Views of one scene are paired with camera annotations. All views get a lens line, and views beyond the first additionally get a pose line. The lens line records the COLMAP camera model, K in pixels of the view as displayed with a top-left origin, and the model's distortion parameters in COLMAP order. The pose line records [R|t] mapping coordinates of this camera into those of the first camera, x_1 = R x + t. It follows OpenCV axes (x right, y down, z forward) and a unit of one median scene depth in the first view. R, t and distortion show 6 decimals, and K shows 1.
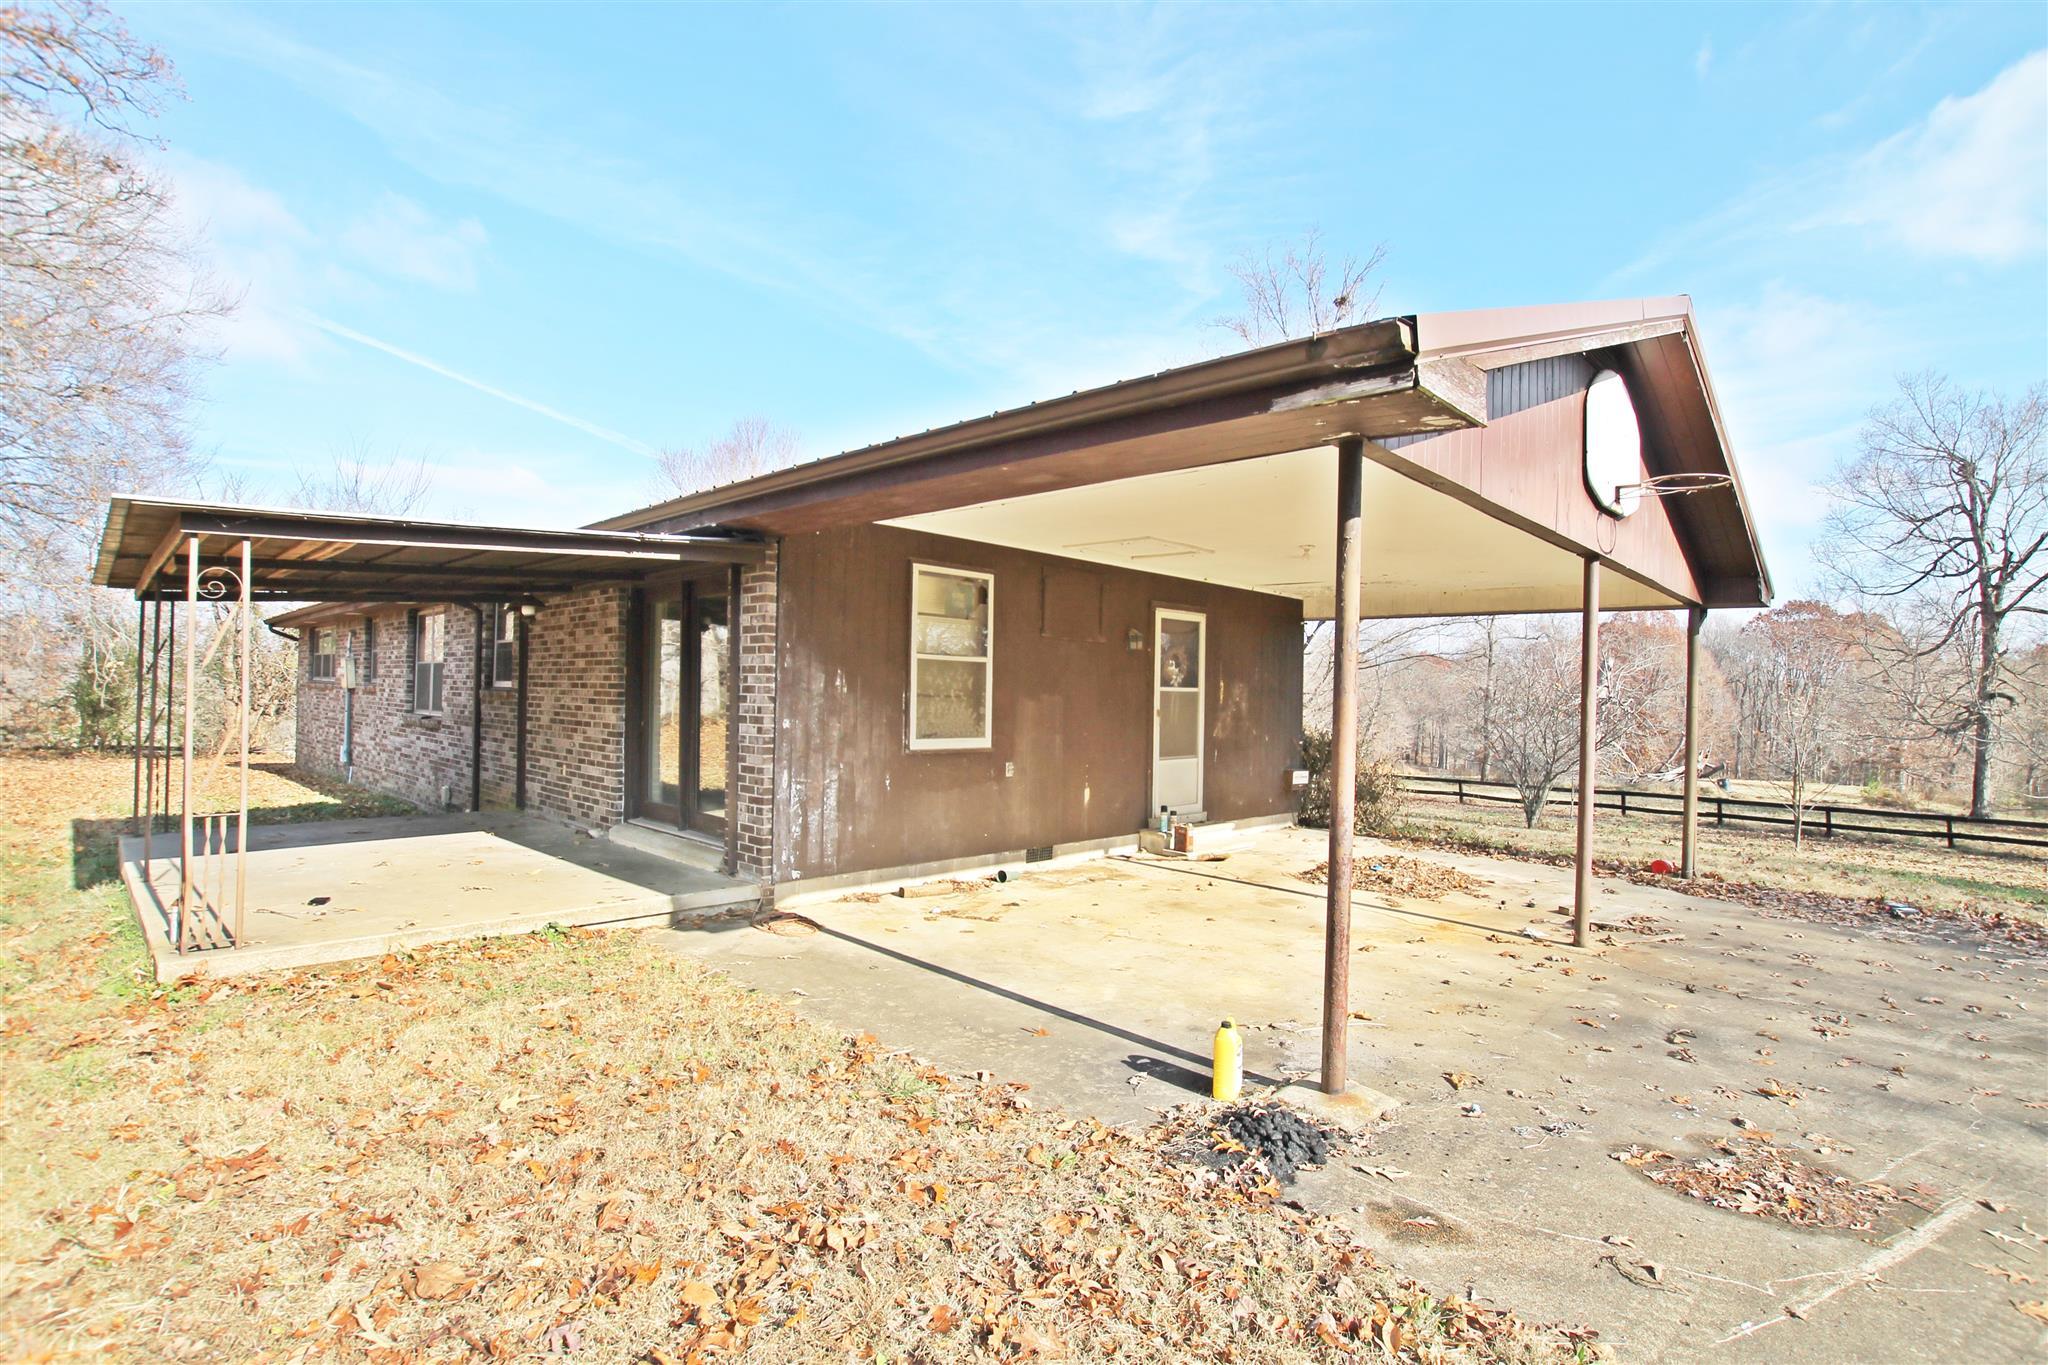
lens RADIAL K [[855.6, 0, 1024.0], [0, 855.6, 682.5], [0, 0, 1]] dist [-0.017968, -0.000143]
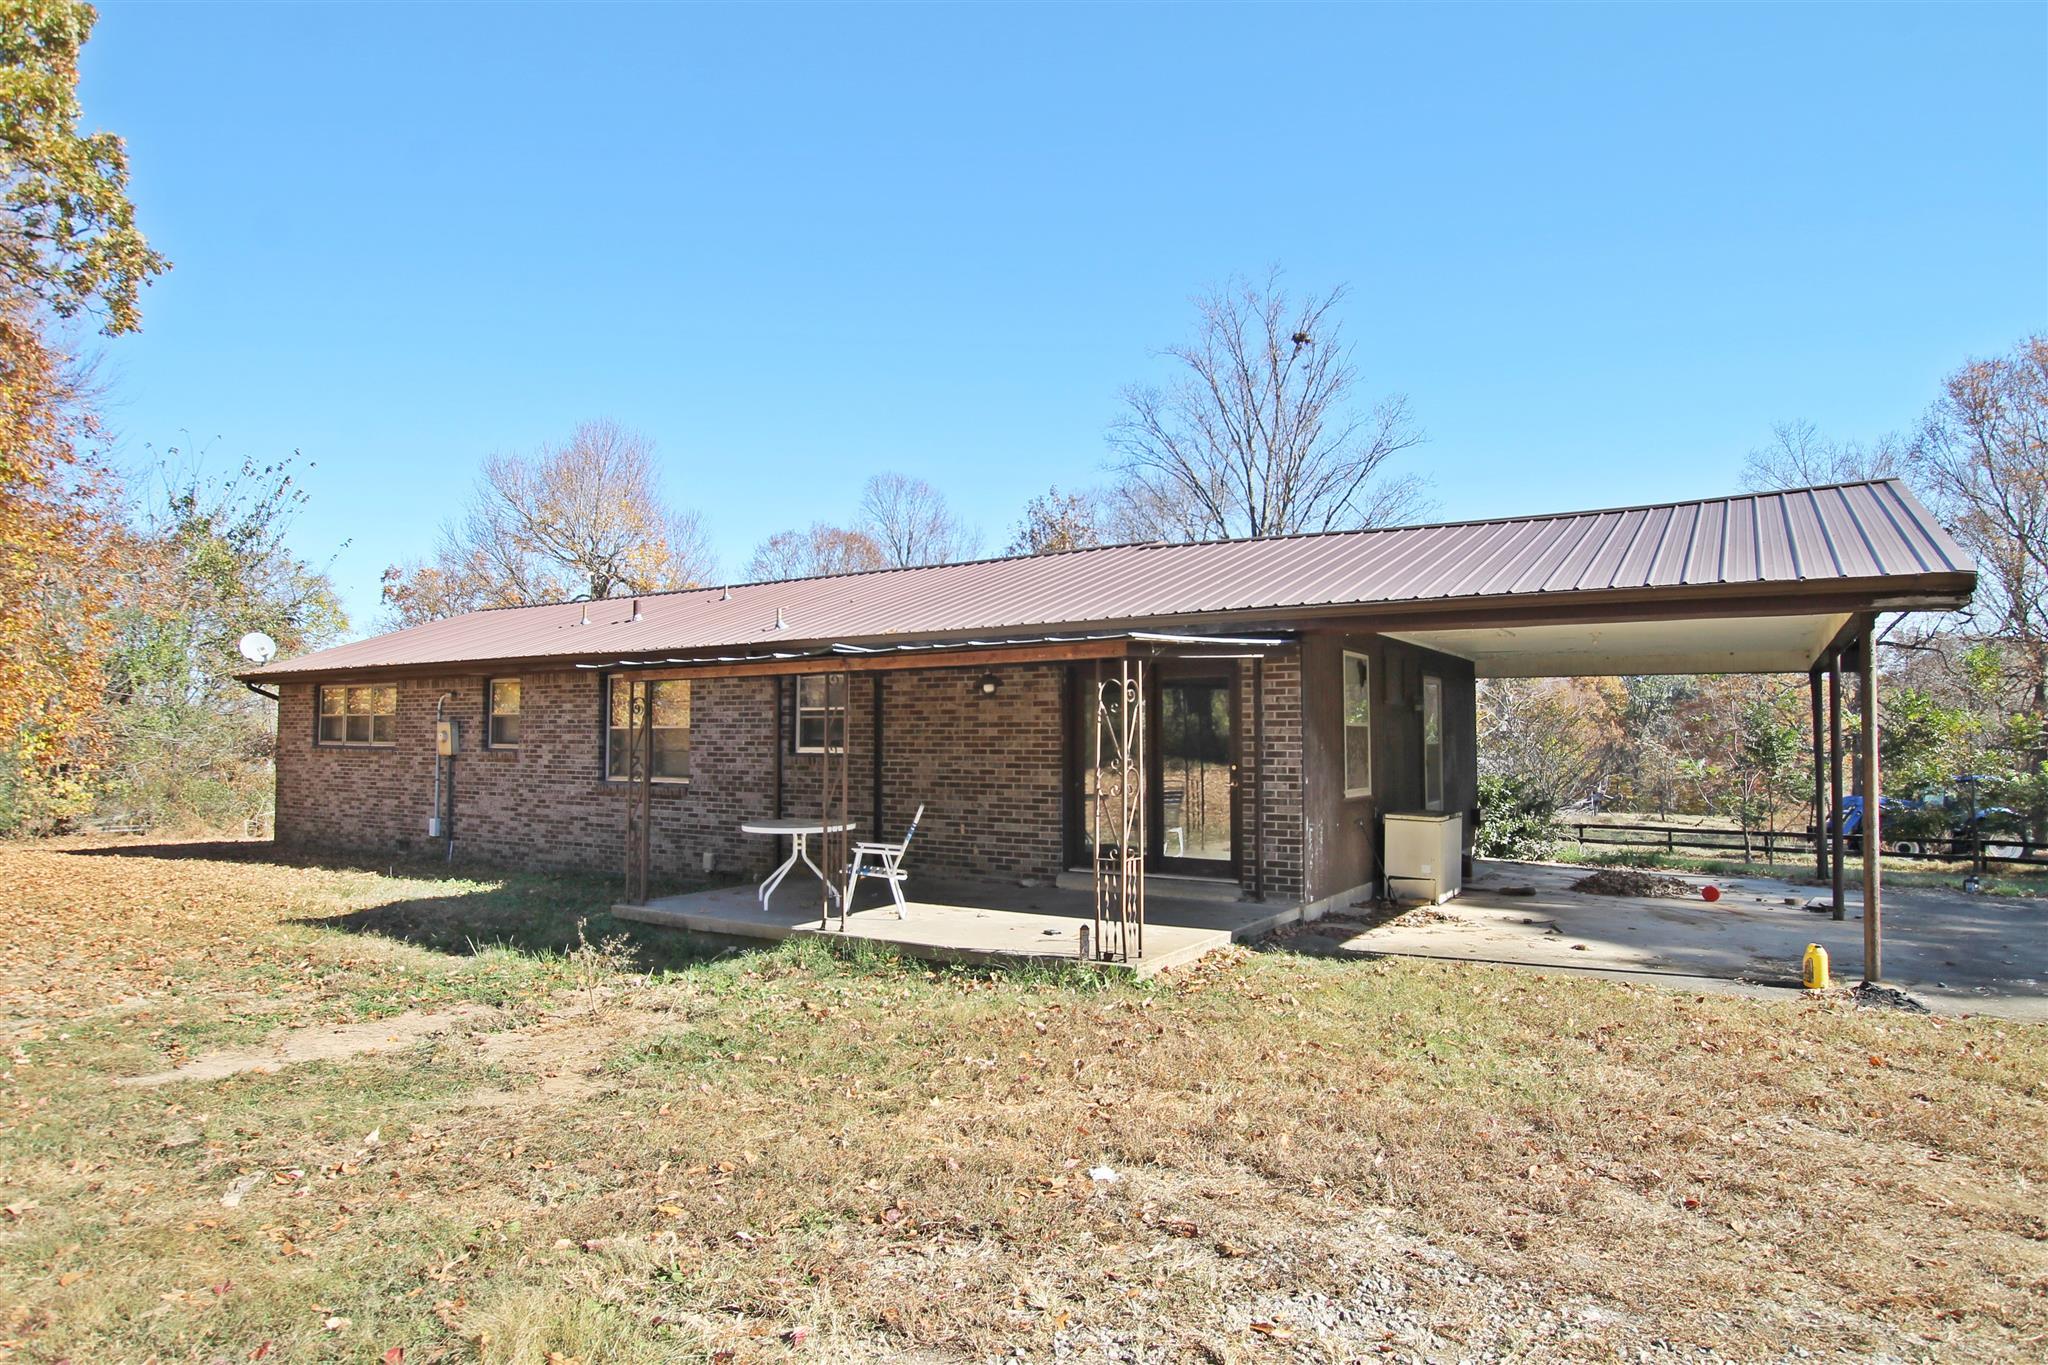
lens RADIAL K [[995.9, 0, 1024.0], [0, 995.9, 682.5], [0, 0, 1]] dist [-0.016225, 0.000310]
pose [[0.984163, -0.009861, 0.176993, -0.946859], [0.017090, 0.999079, -0.039368, -0.046732], [-0.176442, 0.041769, 0.983424, -0.394617]]
